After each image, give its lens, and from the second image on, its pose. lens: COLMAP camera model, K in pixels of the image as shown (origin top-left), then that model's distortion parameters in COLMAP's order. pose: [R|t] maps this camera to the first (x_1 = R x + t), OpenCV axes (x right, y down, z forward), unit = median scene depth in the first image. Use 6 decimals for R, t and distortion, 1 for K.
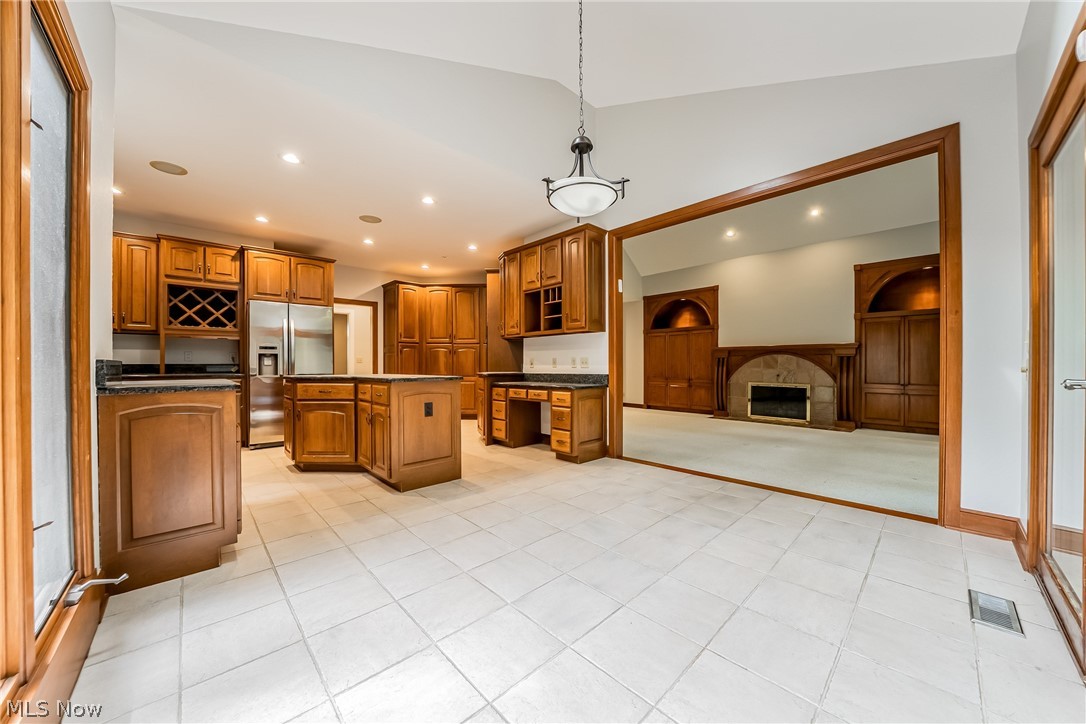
lens RADIAL K [[378.2, 0, 546.7], [0, 378.2, 367.1], [0, 0, 1]] dist [-0.001906, -0.000100]
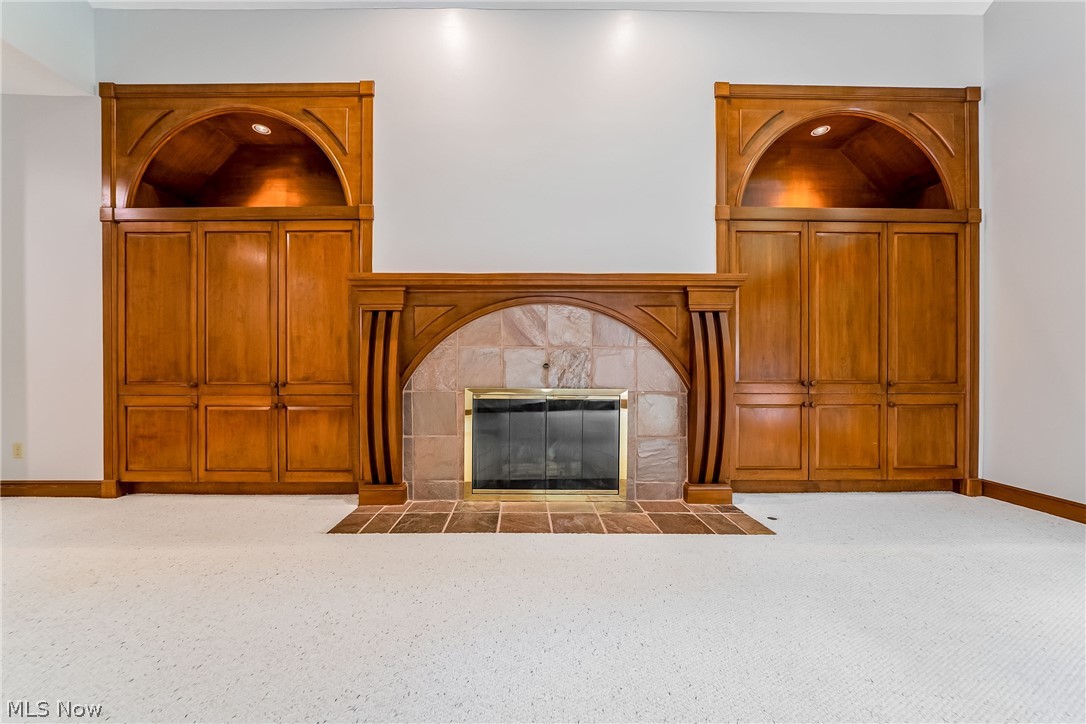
lens RADIAL K [[378.2, 0, 546.7], [0, 378.2, 367.1], [0, 0, 1]] dist [-0.001906, -0.000100]
pose [[0.676033, -0.001337, 0.736870, 0.330717], [0.002151, 0.999998, -0.000159, 0.021195], [-0.736868, 0.001692, 0.676035, 0.704669]]
